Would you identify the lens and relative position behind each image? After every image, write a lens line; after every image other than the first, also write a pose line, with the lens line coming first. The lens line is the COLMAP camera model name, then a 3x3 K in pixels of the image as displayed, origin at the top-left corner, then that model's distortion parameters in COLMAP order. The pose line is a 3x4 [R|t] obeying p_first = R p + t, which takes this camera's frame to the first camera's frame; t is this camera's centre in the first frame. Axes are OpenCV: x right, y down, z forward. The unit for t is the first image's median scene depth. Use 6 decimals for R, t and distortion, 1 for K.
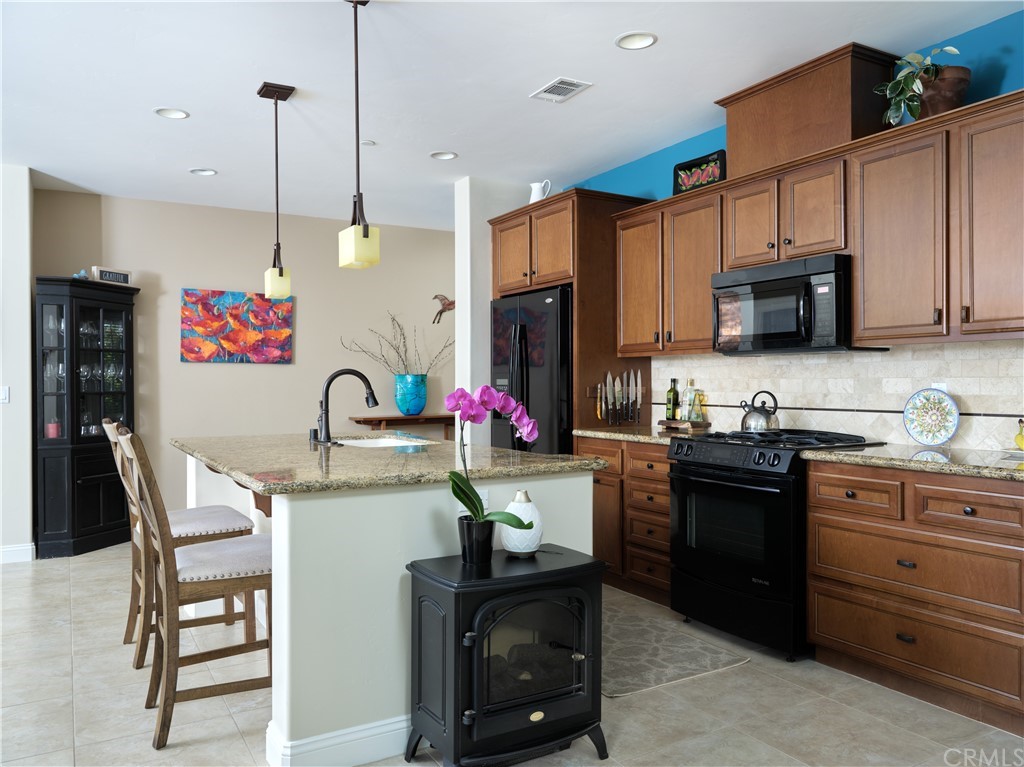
lens RADIAL K [[774.8, 0, 511.9], [0, 774.8, 381.6], [0, 0, 1]] dist [0.038123, 0.000011]
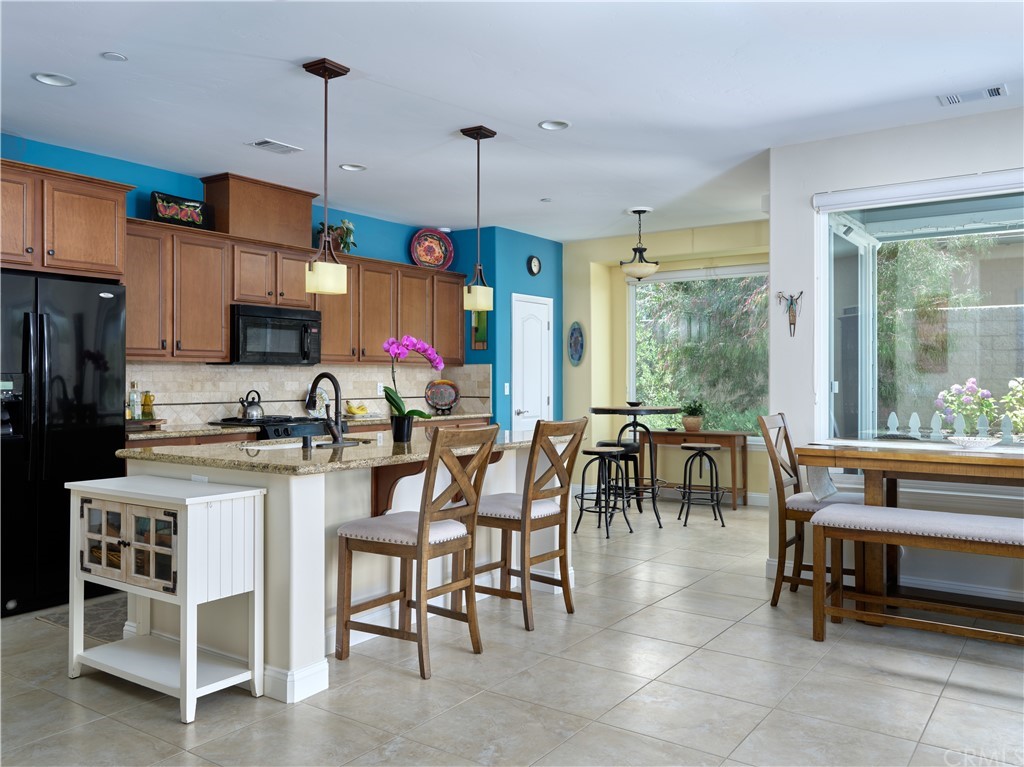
lens RADIAL K [[792.6, 0, 512.8], [0, 792.6, 381.2], [0, 0, 1]] dist [-0.002544, -0.000658]
pose [[-0.419411, -0.000930, 0.907796, -1.215753], [0.000690, 0.999999, 0.001344, -0.006510], [-0.907796, 0.001190, -0.419410, 1.177213]]
